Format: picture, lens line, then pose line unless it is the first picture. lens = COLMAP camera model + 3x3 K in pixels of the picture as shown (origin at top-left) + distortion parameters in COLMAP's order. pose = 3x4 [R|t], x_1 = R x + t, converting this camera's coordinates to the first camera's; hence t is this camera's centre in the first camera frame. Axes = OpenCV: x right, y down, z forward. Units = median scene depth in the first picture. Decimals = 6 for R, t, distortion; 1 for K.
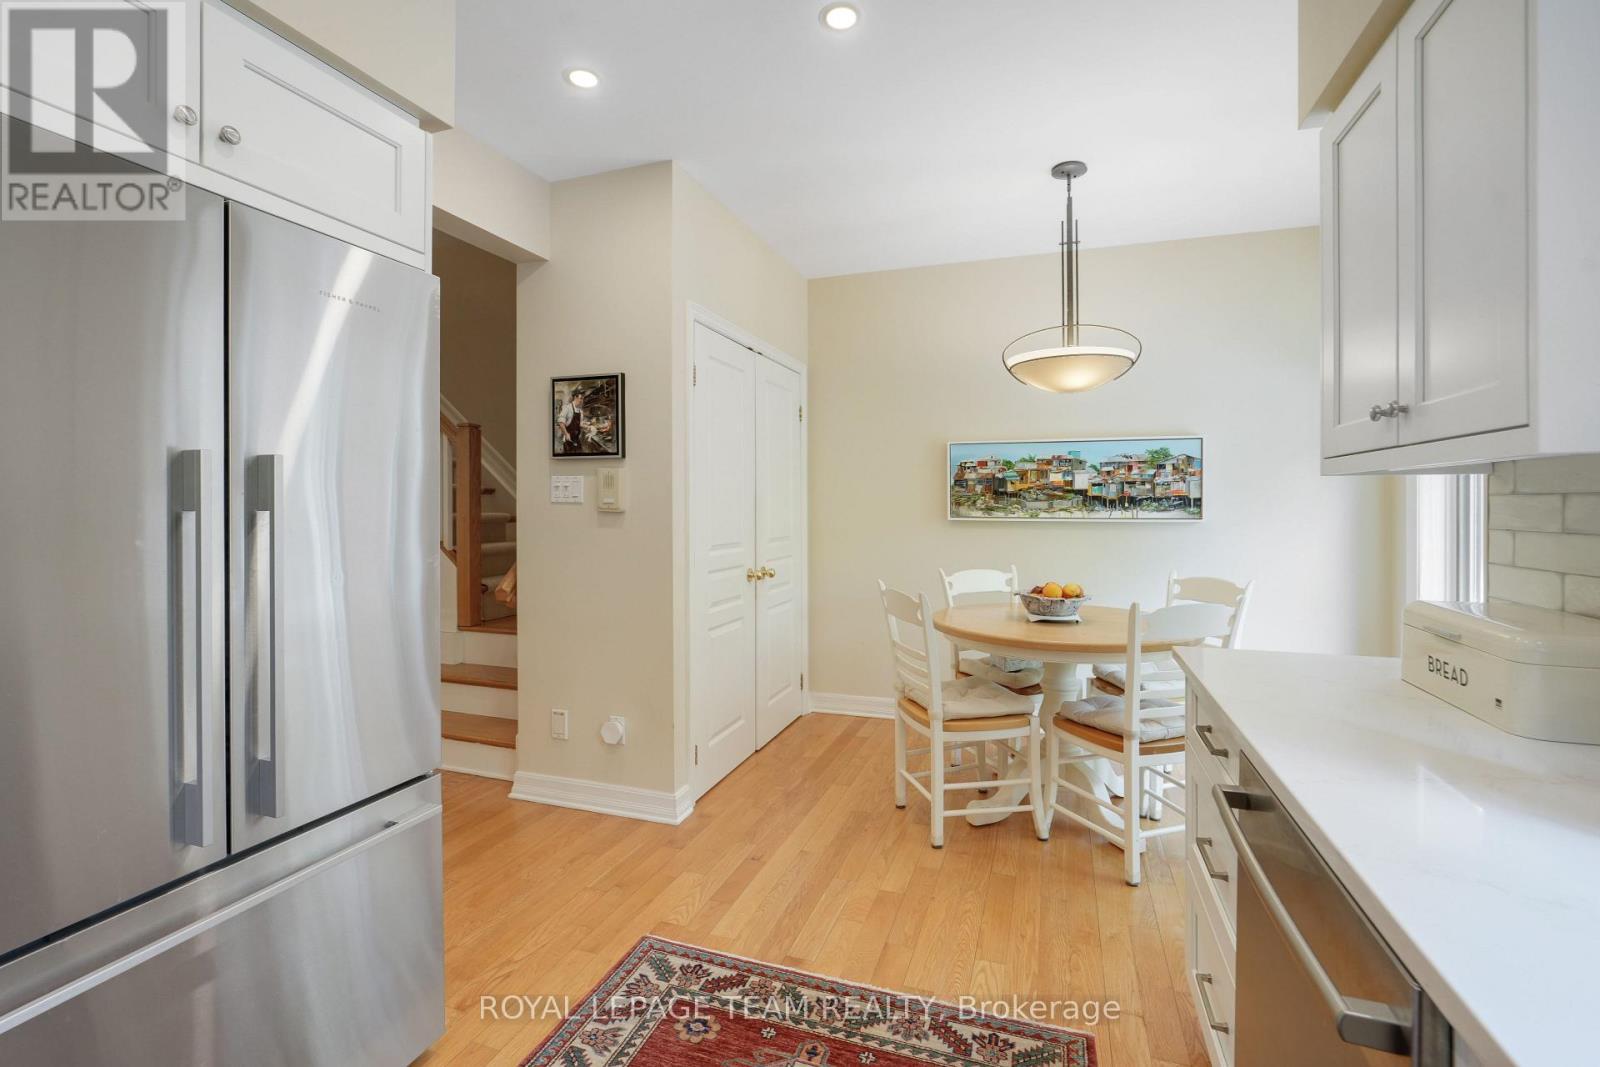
lens RADIAL K [[710.5, 0, 803.5], [0, 710.5, 508.4], [0, 0, 1]] dist [-0.013964, 0.000264]
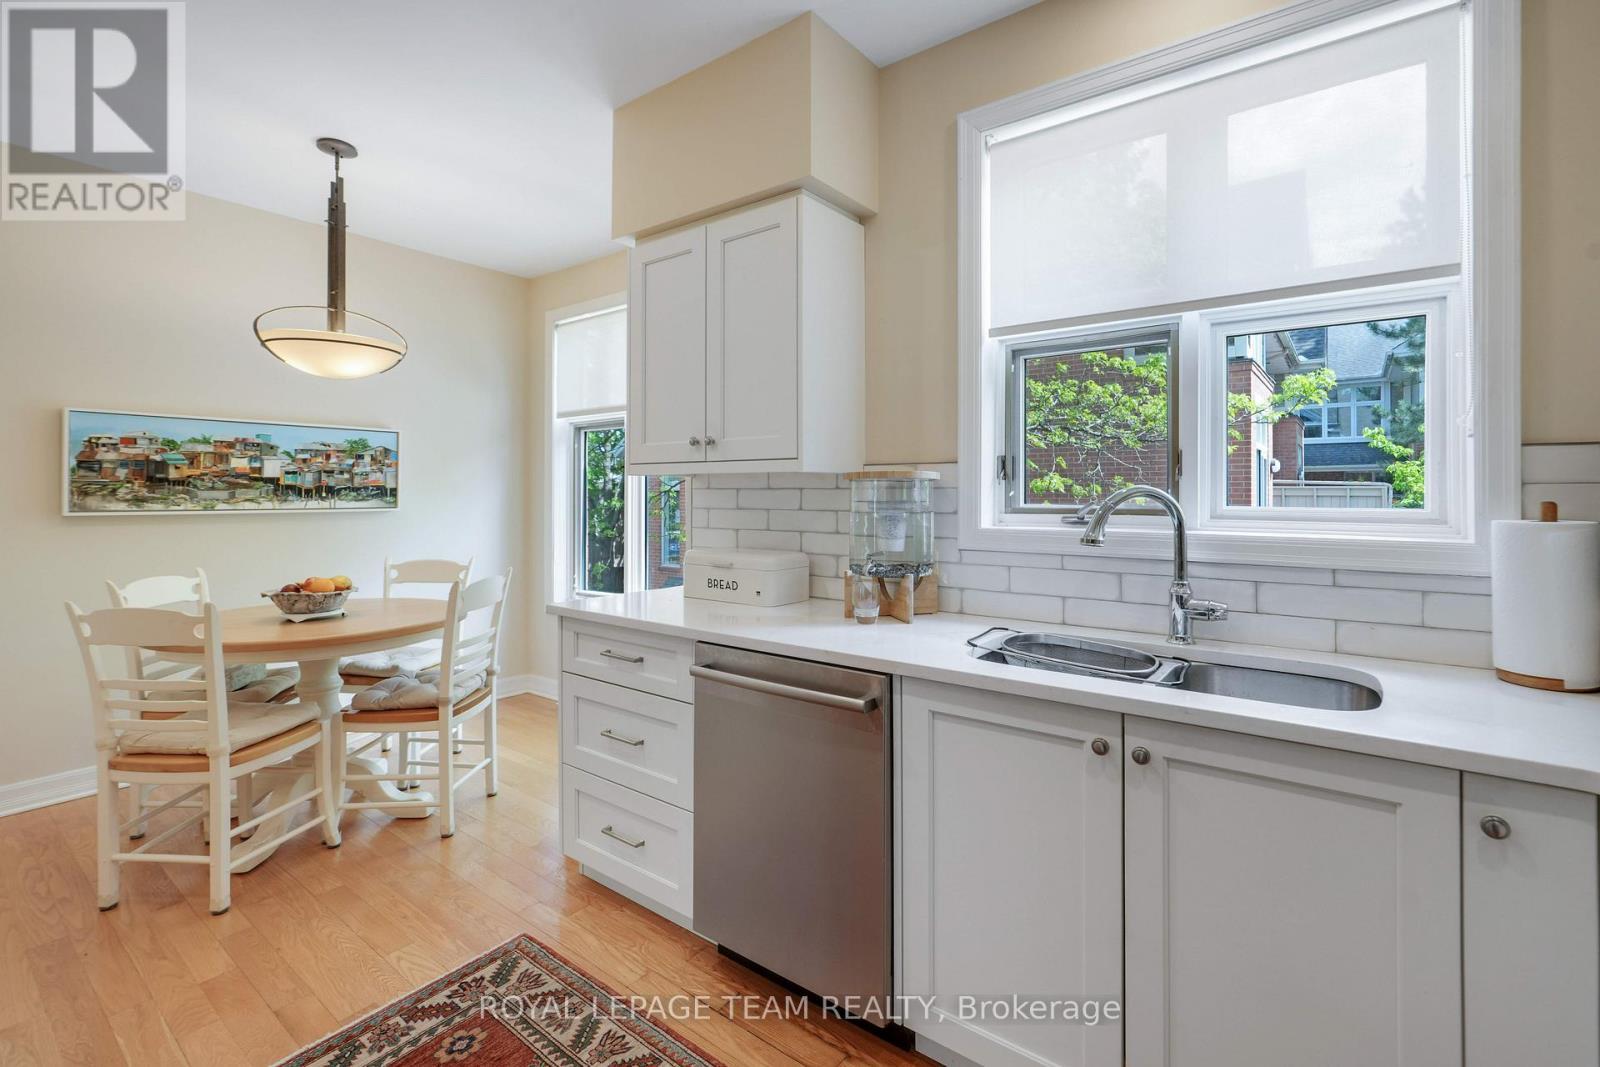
lens RADIAL K [[734.4, 0, 801.8], [0, 734.4, 492.6], [0, 0, 1]] dist [0.000010, 0.000321]
pose [[0.313698, 0.001494, 0.949522, -0.293720], [0.005081, 0.999982, -0.003252, -0.001056], [-0.949509, 0.005845, 0.313685, 0.066063]]
